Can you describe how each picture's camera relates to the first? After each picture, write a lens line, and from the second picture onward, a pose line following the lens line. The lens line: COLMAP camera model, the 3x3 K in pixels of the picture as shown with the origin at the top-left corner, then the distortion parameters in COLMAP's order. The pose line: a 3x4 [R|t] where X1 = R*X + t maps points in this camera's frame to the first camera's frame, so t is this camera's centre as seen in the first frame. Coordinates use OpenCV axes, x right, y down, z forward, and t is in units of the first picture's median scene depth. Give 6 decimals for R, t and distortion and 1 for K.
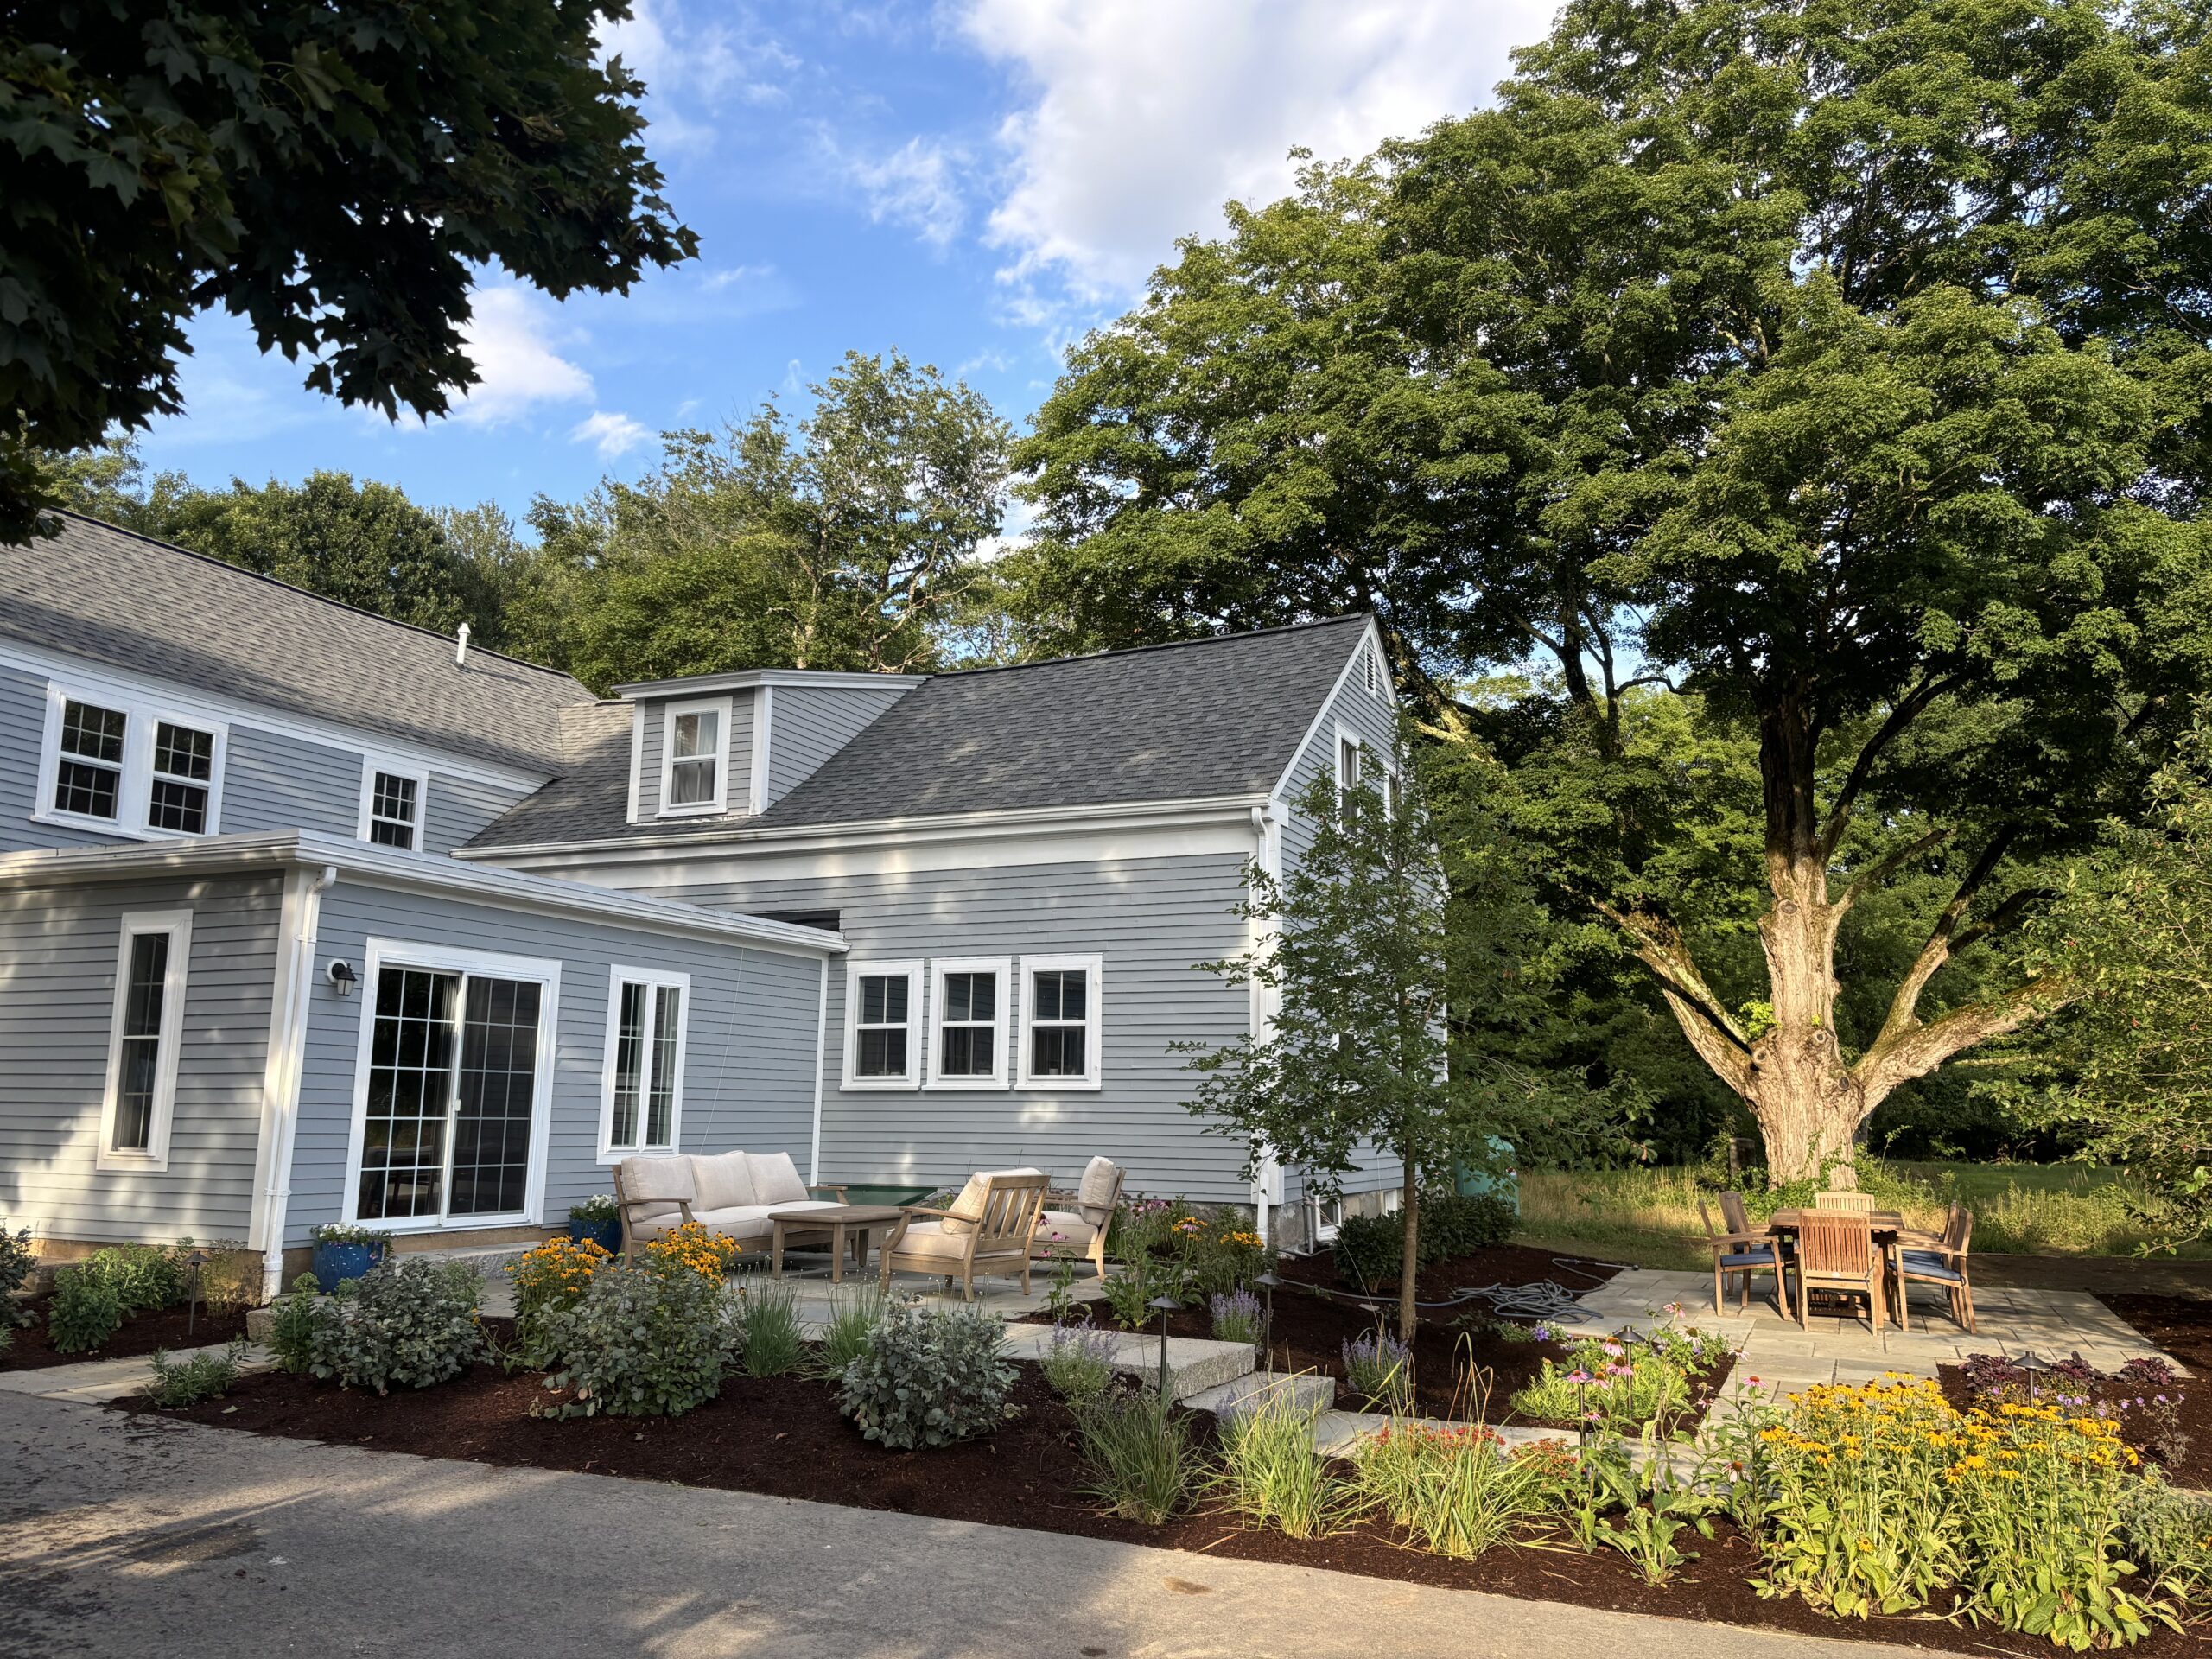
lens RADIAL K [[1673.9, 0, 1106.0], [0, 1673.9, 829.5], [0, 0, 1]] dist [-0.004689, -0.003548]
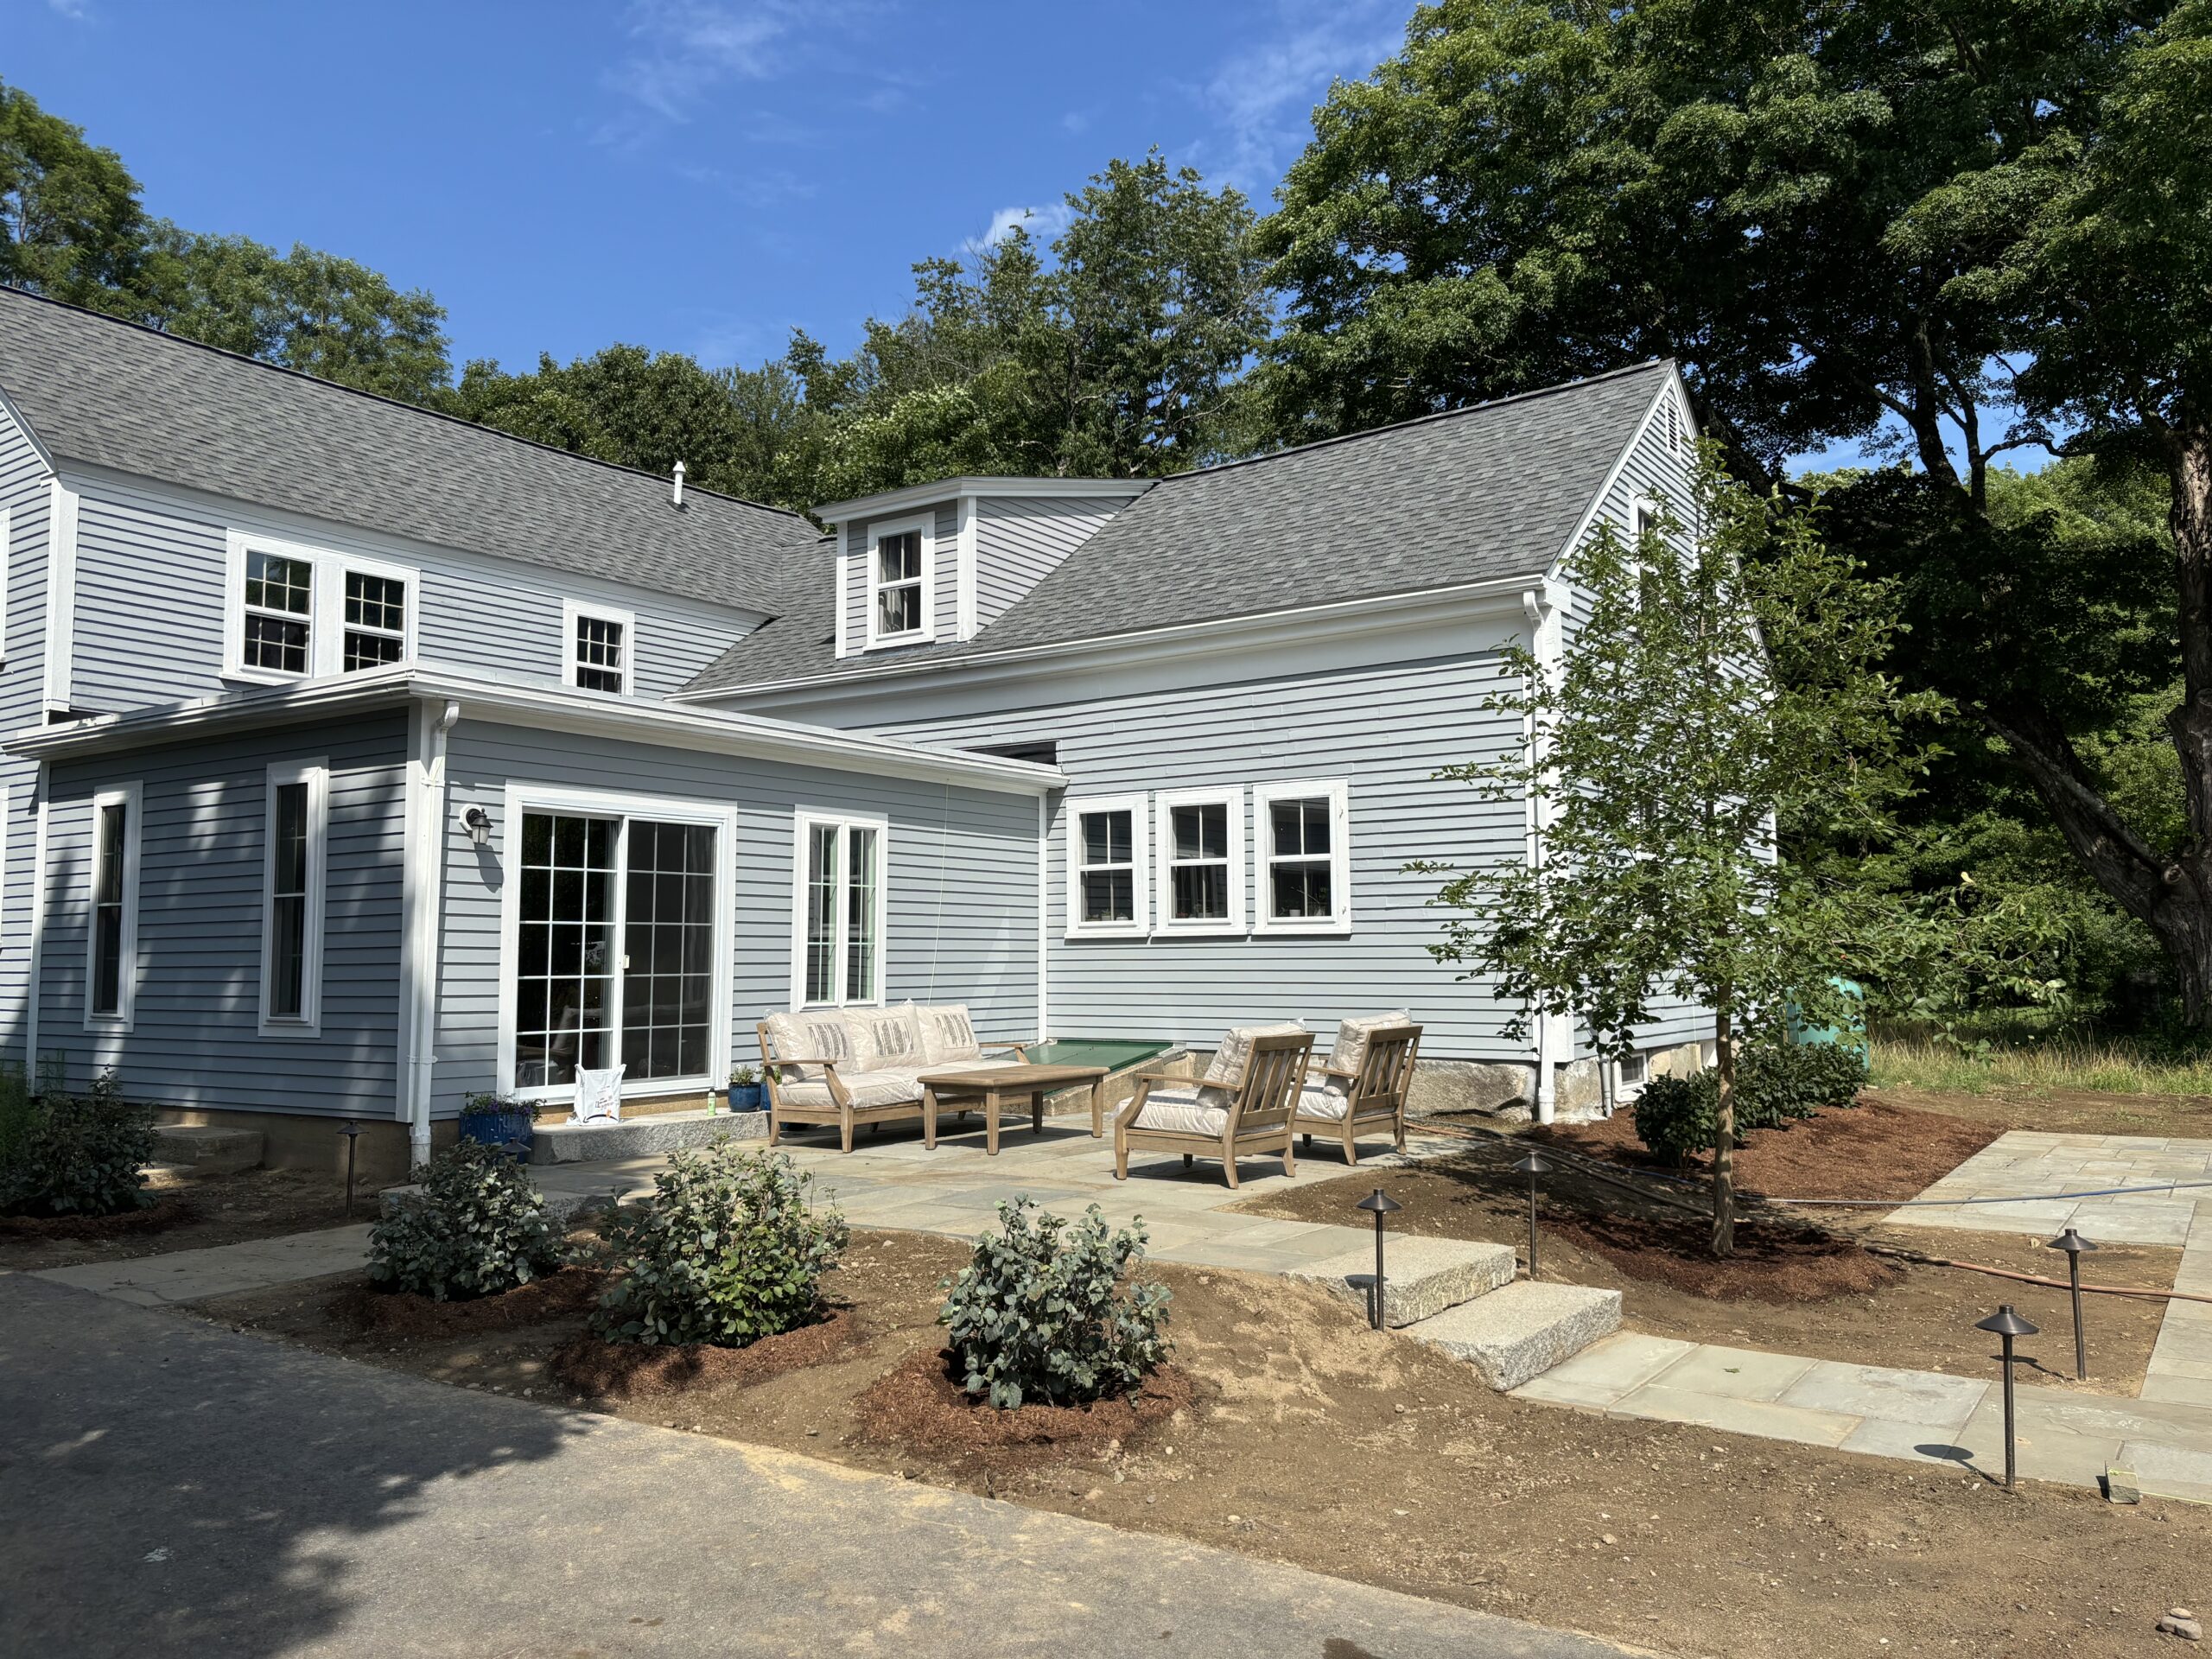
lens RADIAL K [[1639.9, 0, 1095.1], [0, 1639.9, 875.2], [0, 0, 1]] dist [0.093873, -0.200305]
pose [[0.981773, -0.024456, -0.188475, 0.028253], [0.046332, 0.992565, 0.112551, 0.021887], [0.184321, -0.119232, 0.975607, 0.133194]]
